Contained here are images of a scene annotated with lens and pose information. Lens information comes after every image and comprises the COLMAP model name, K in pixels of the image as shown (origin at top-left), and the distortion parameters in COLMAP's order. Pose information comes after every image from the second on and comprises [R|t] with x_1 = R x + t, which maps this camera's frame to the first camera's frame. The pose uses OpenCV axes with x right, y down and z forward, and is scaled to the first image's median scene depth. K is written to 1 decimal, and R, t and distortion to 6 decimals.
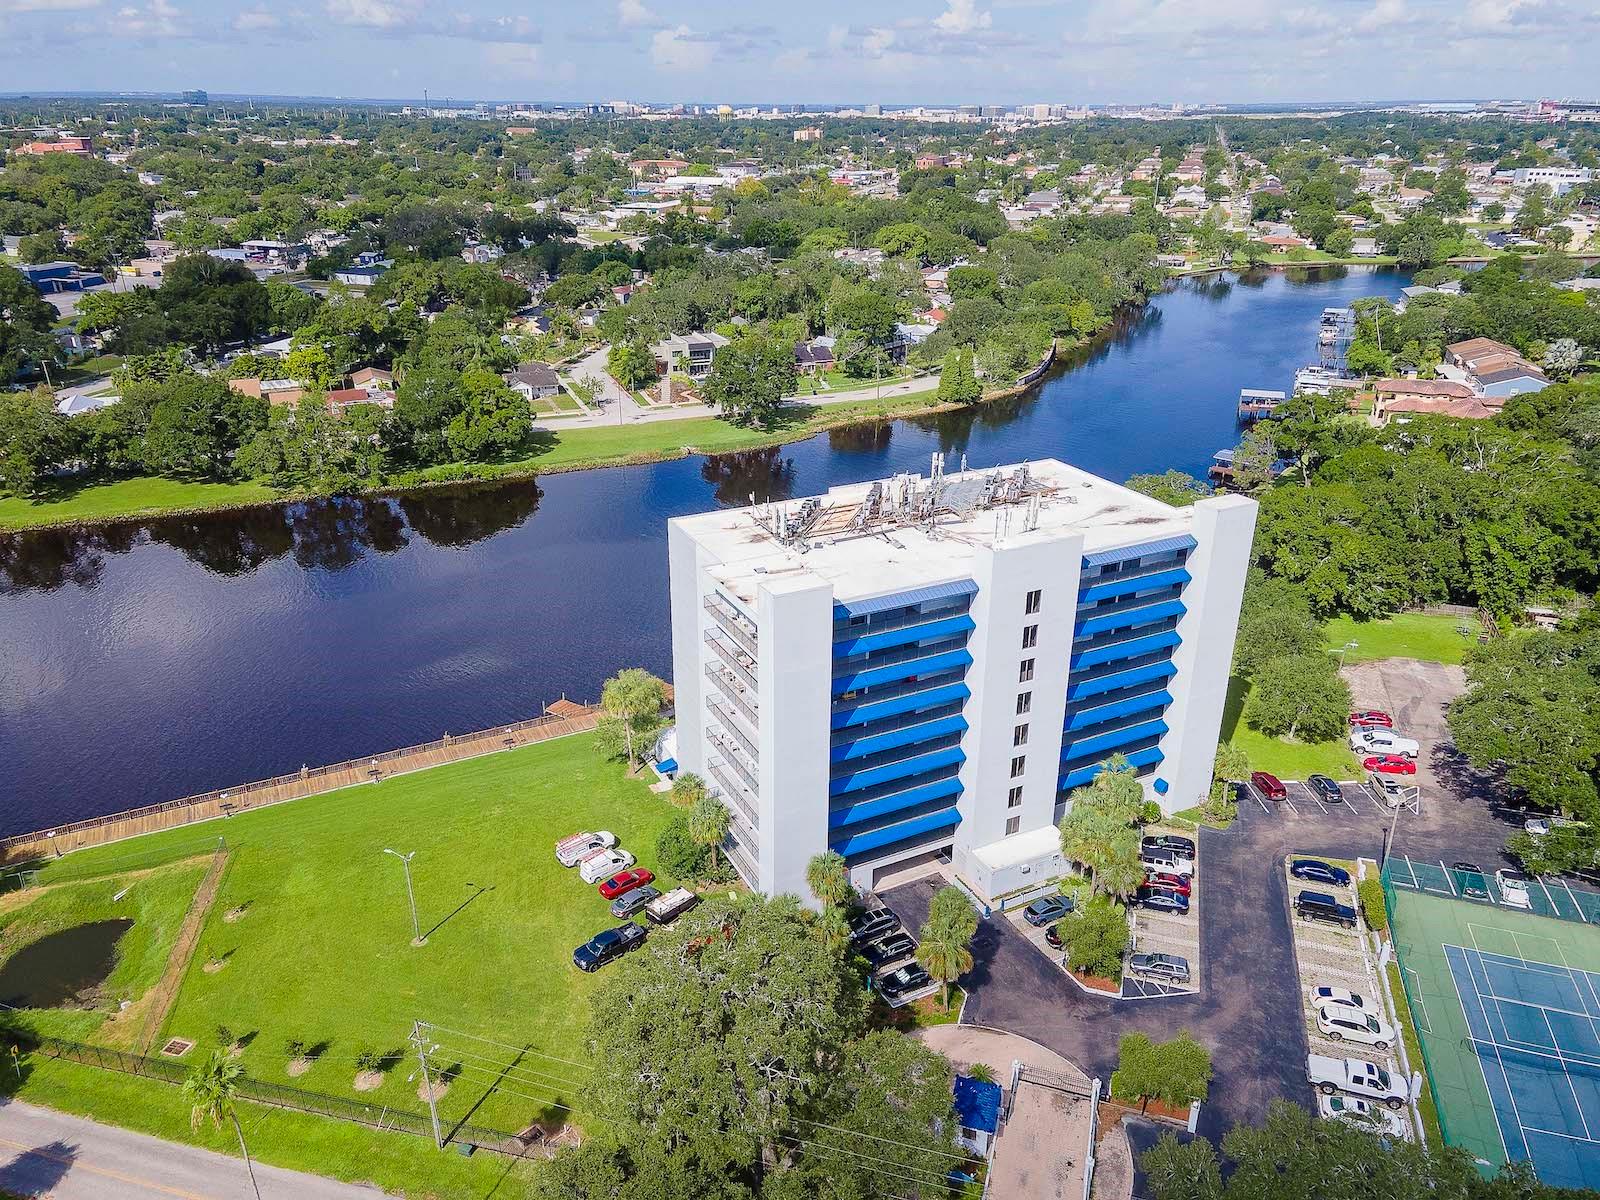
lens RADIAL K [[1155.2, 0, 810.8], [0, 1155.2, 602.7], [0, 0, 1]] dist [0.045092, 0.008585]
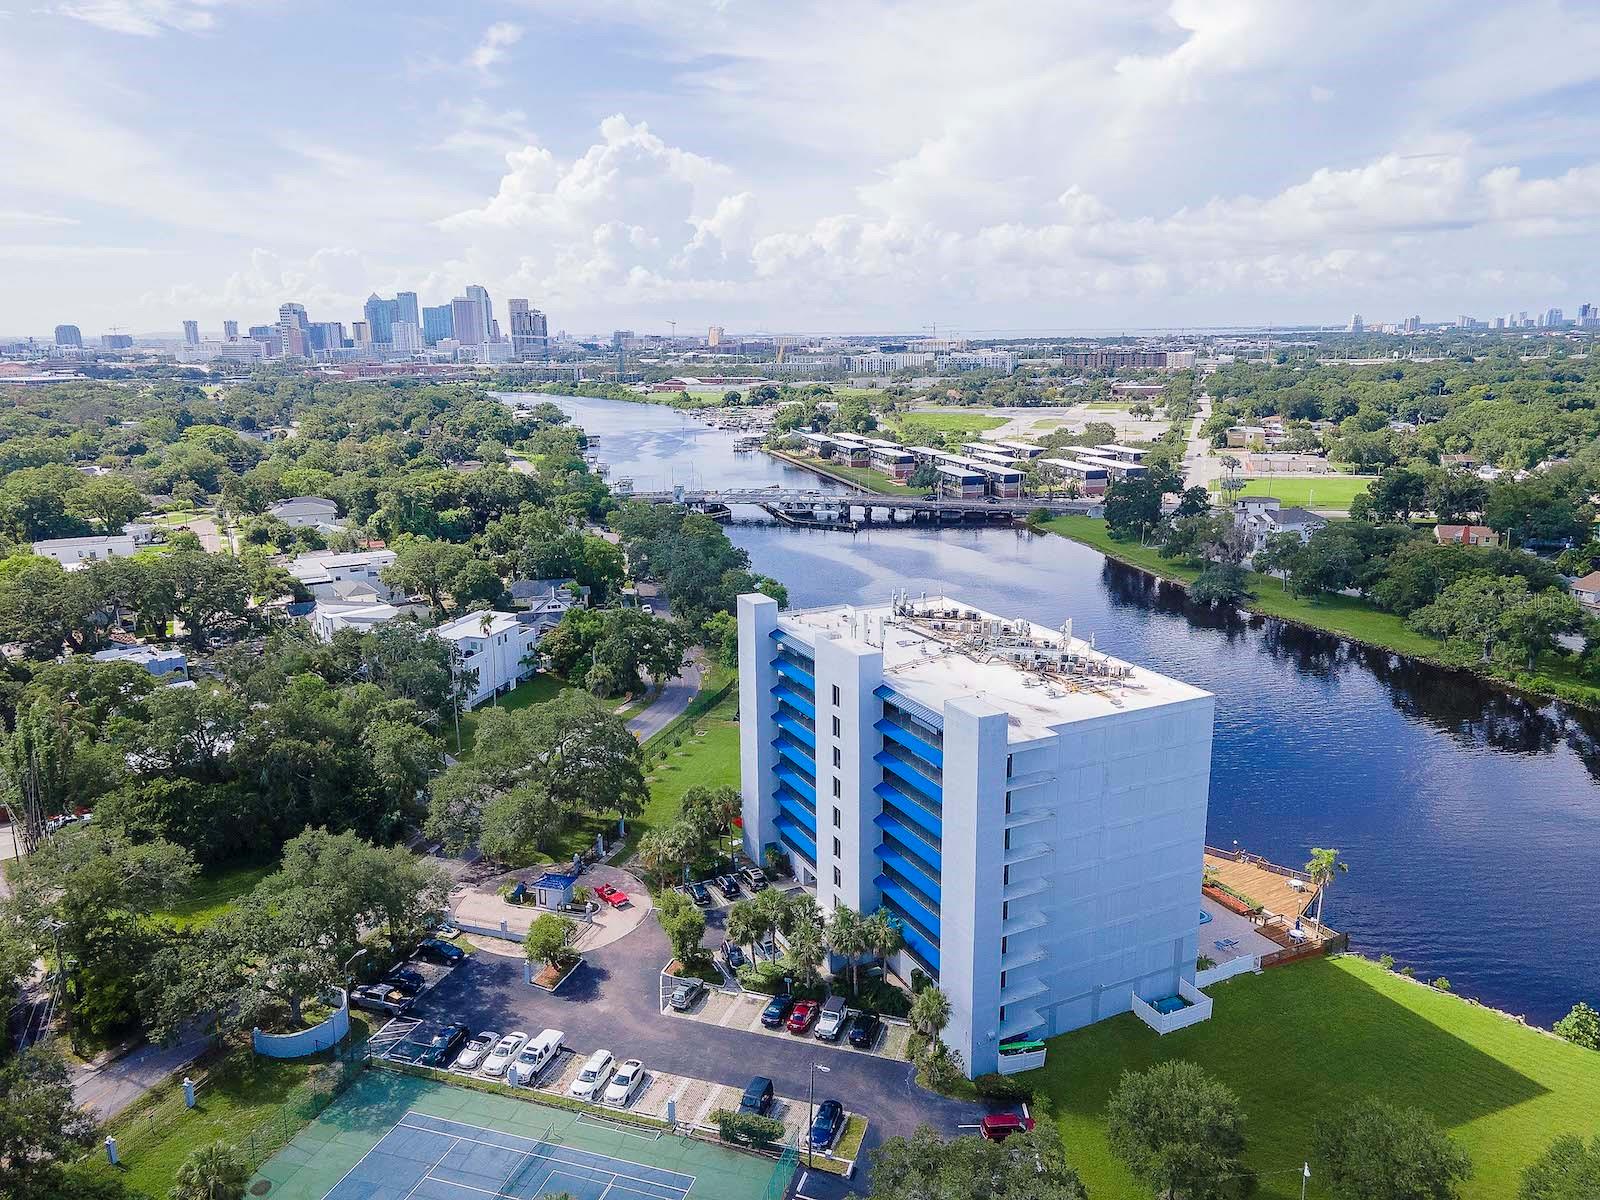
lens RADIAL K [[1155.2, 0, 807.5], [0, 1155.2, 596.3], [0, 0, 1]] dist [0.045092, 0.008585]
pose [[-0.021320, 0.219697, -0.975335, 0.463363], [-0.385242, 0.898418, 0.210792, -0.115710], [0.922569, 0.380234, 0.065482, 0.303859]]
